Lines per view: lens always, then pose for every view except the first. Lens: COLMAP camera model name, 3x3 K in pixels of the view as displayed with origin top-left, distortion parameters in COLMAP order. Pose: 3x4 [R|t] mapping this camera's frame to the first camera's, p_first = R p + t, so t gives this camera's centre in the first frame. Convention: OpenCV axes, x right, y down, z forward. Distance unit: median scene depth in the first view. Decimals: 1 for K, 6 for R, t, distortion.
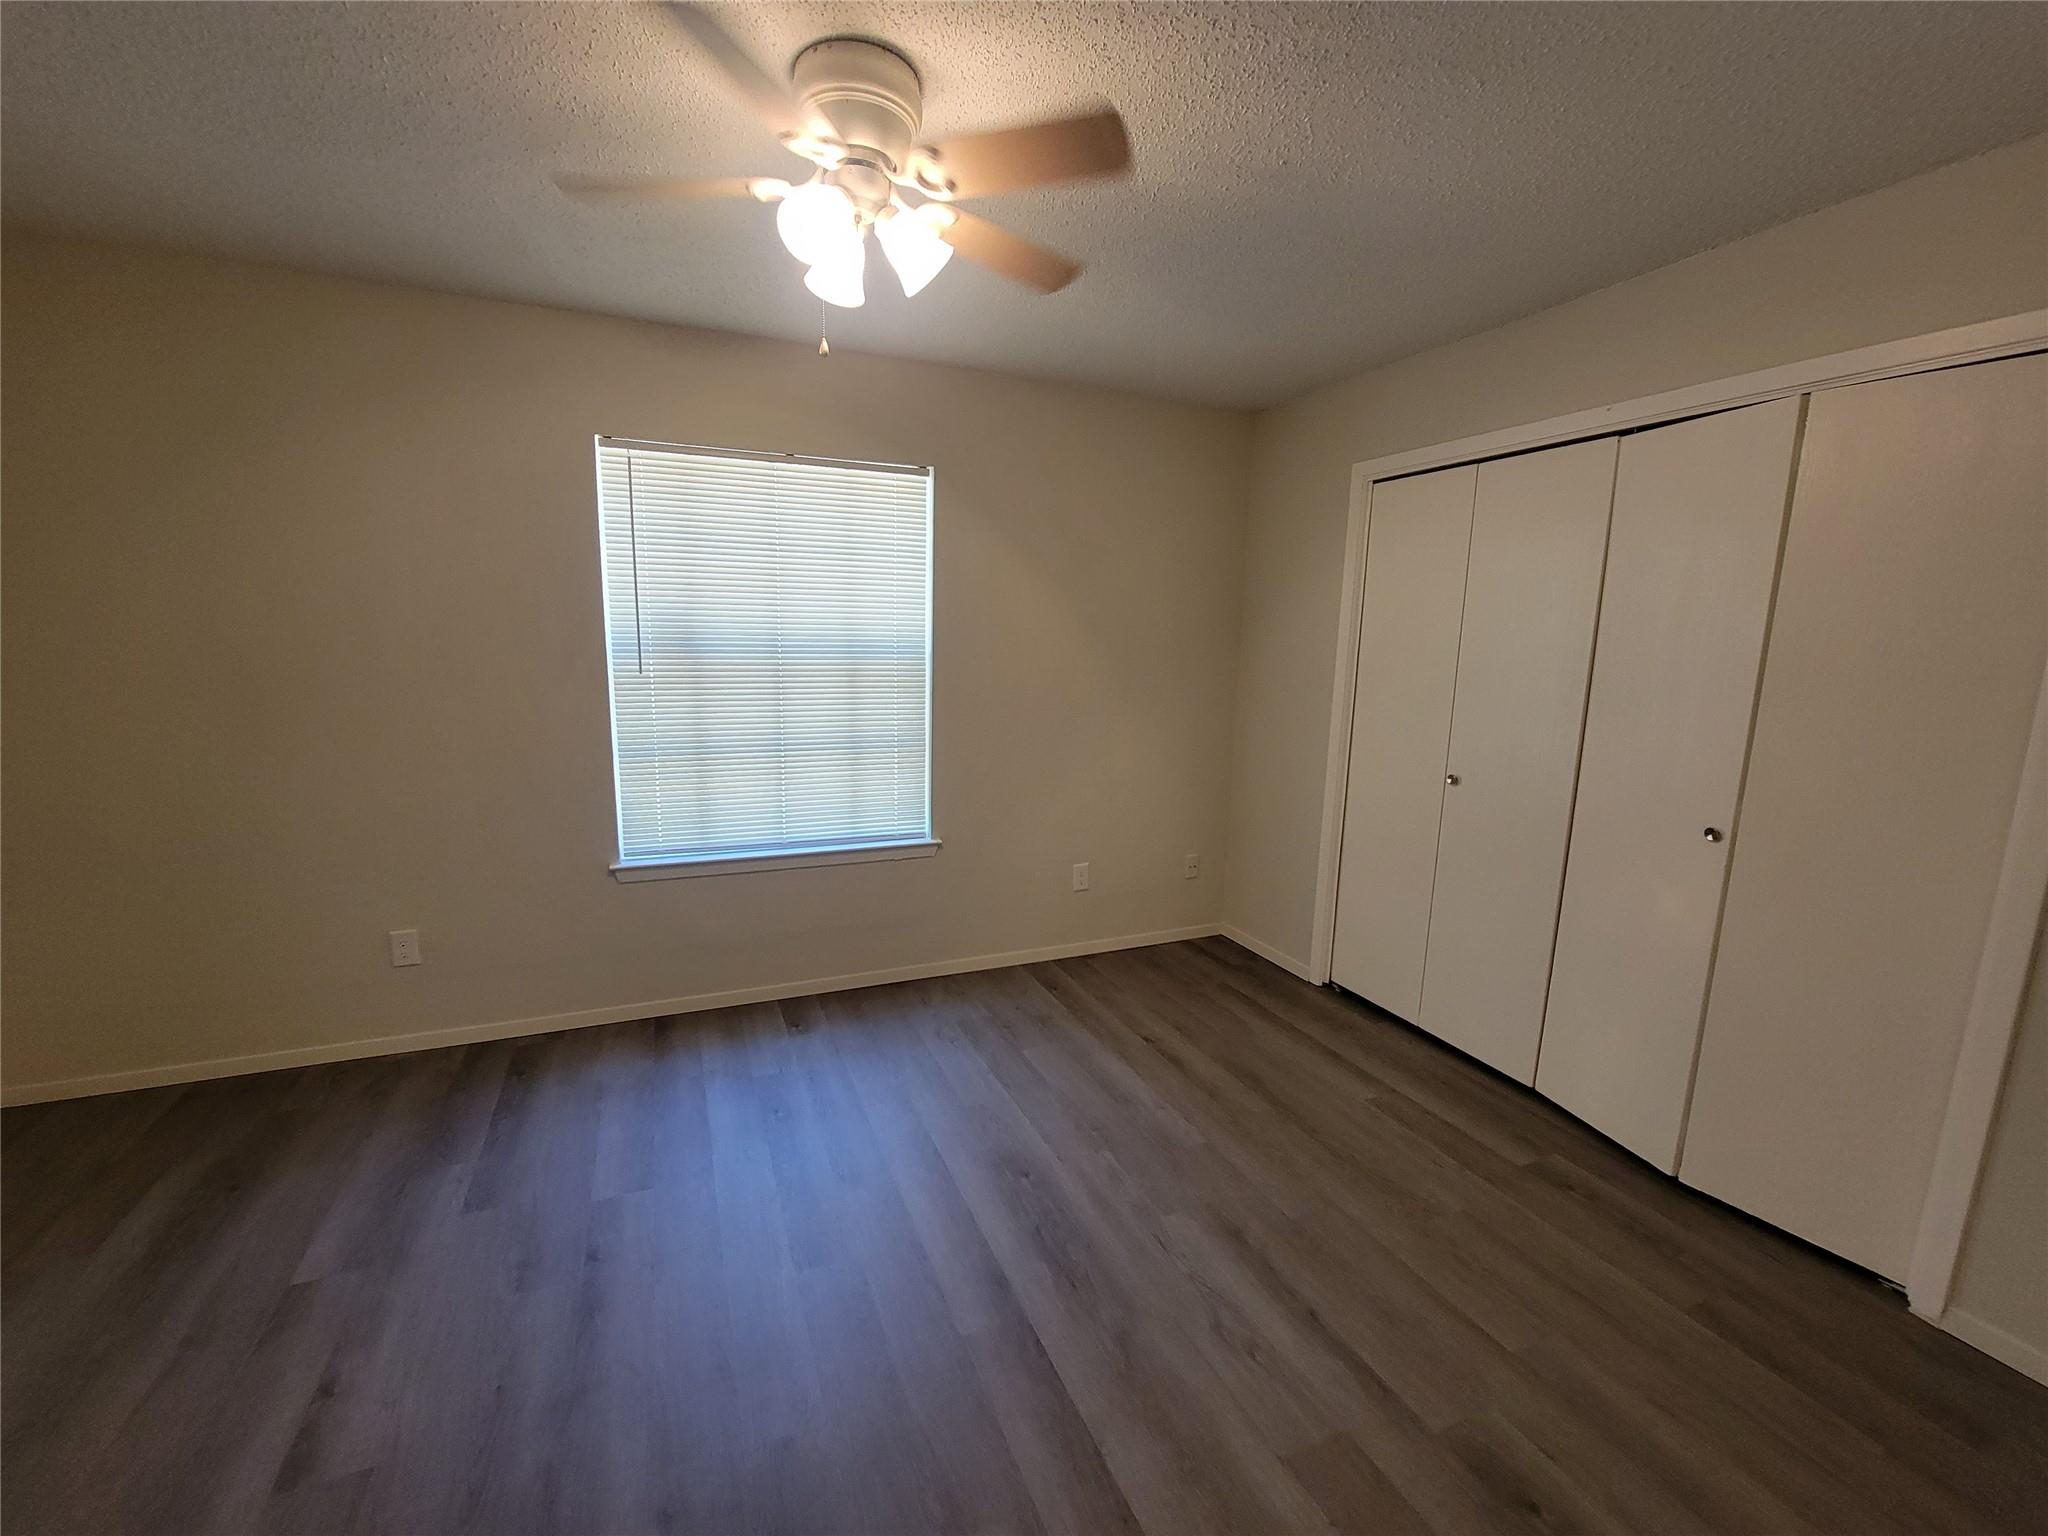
lens RADIAL K [[830.1, 0, 1005.1], [0, 830.1, 774.8], [0, 0, 1]] dist [-0.001306, -0.000142]
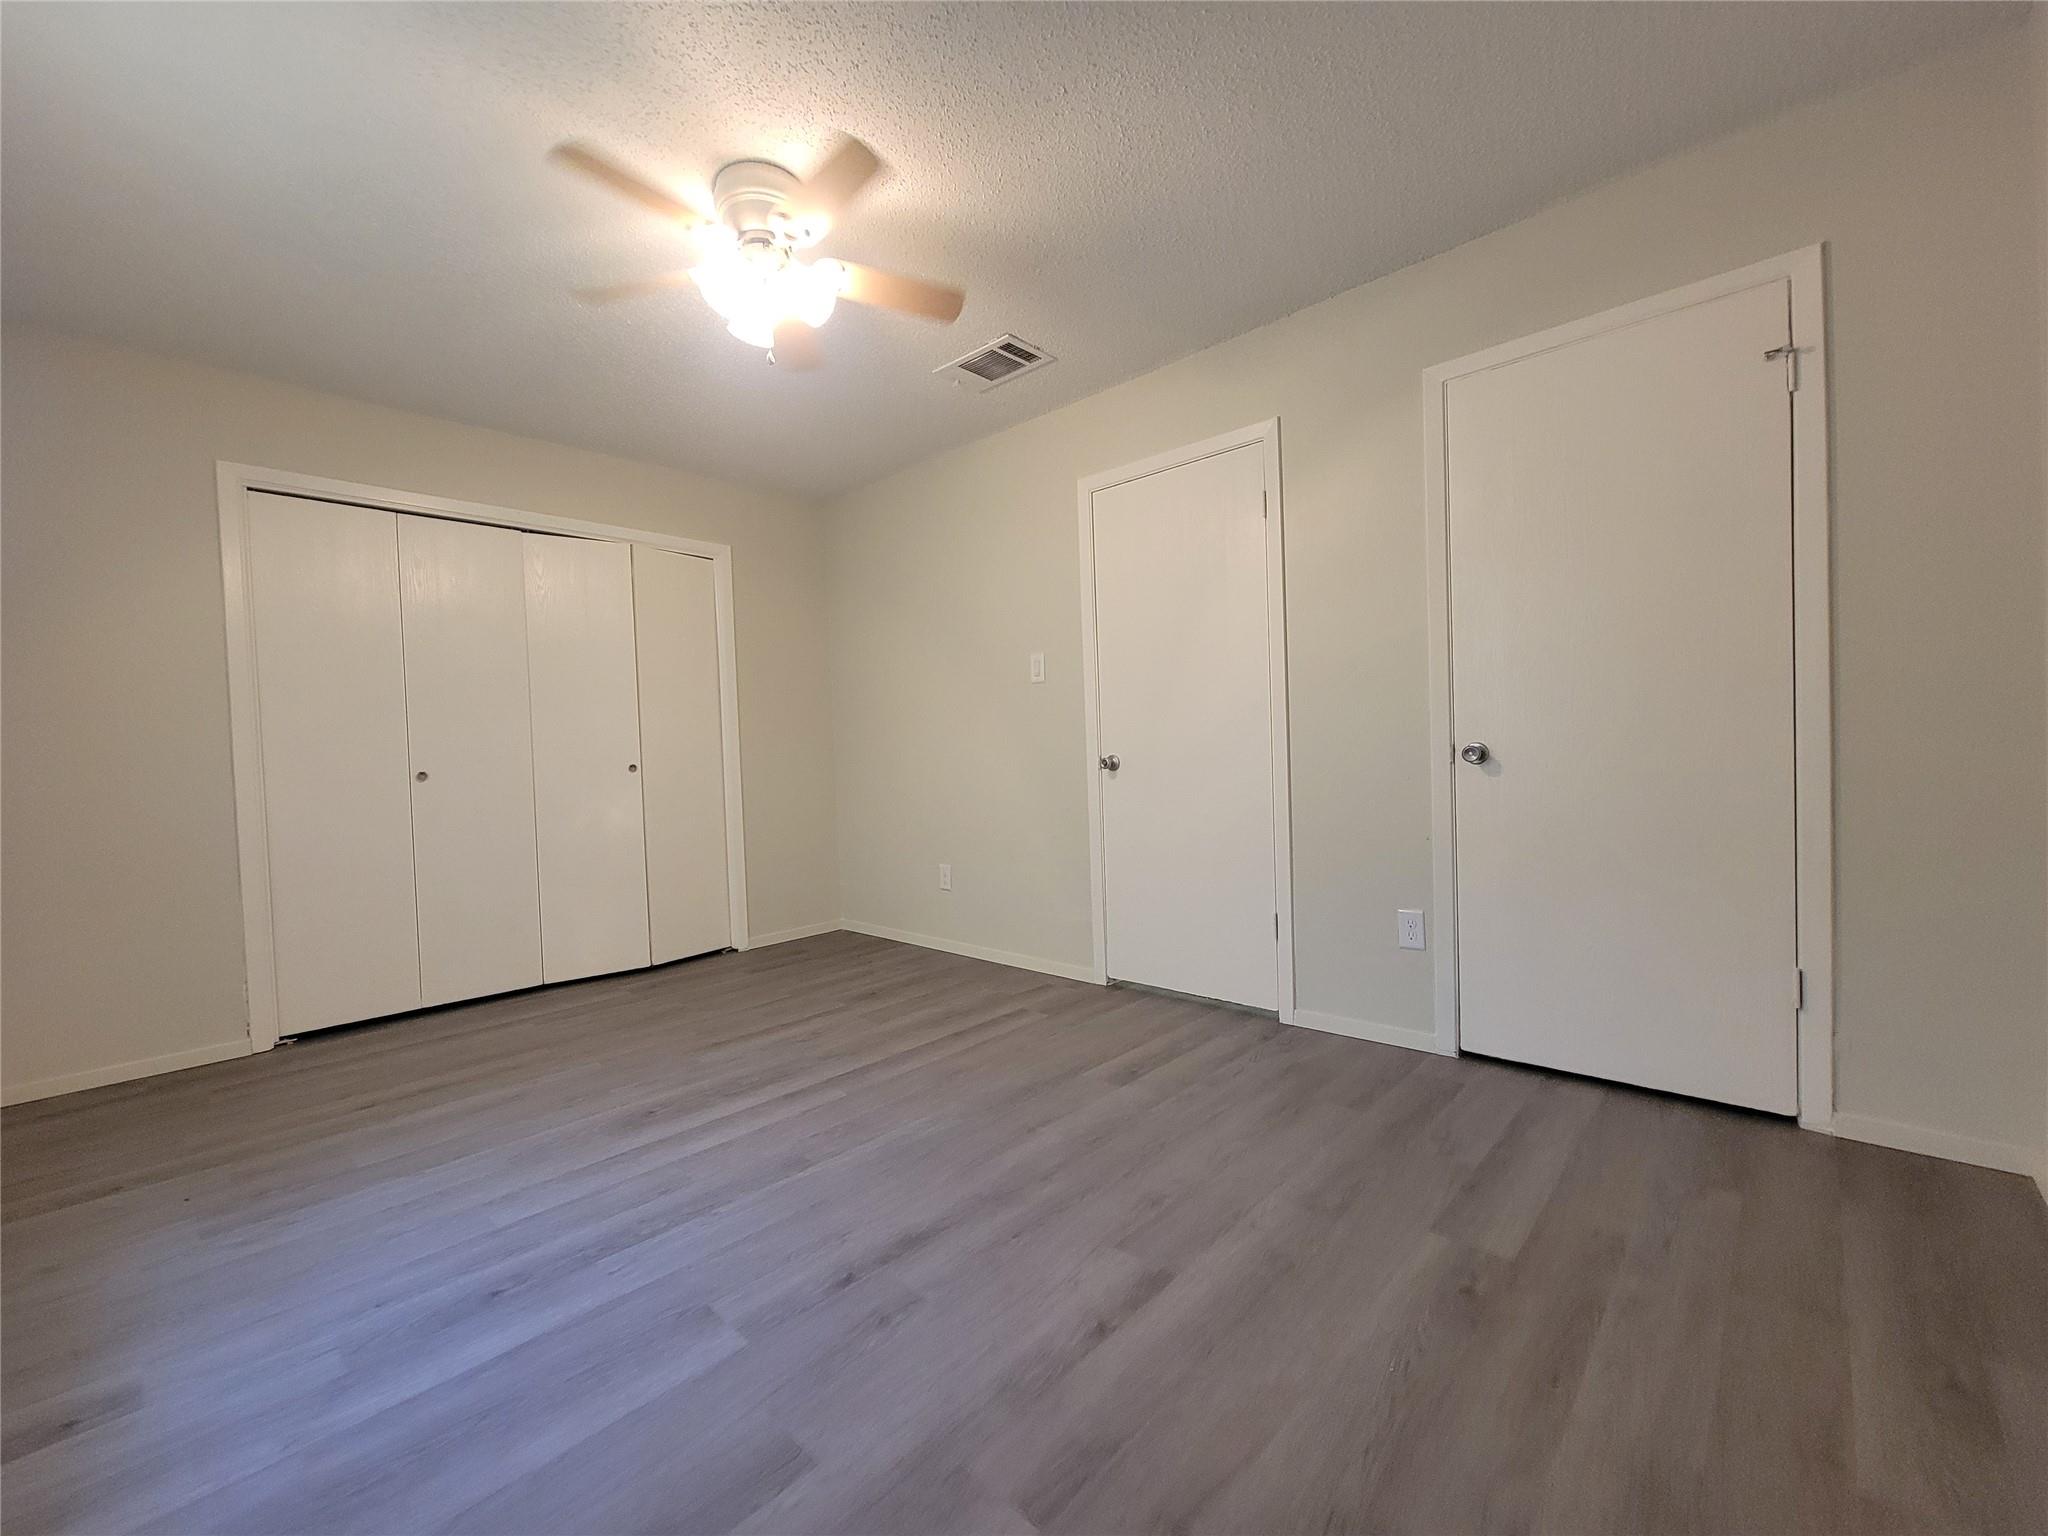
lens RADIAL K [[830.1, 0, 1013.9], [0, 830.1, 767.4], [0, 0, 1]] dist [-0.001306, -0.000142]
pose [[-0.406773, -0.018165, 0.913348, -1.185852], [0.183945, 0.977696, 0.101367, 0.039988], [-0.894818, 0.209239, -0.394359, 0.982225]]
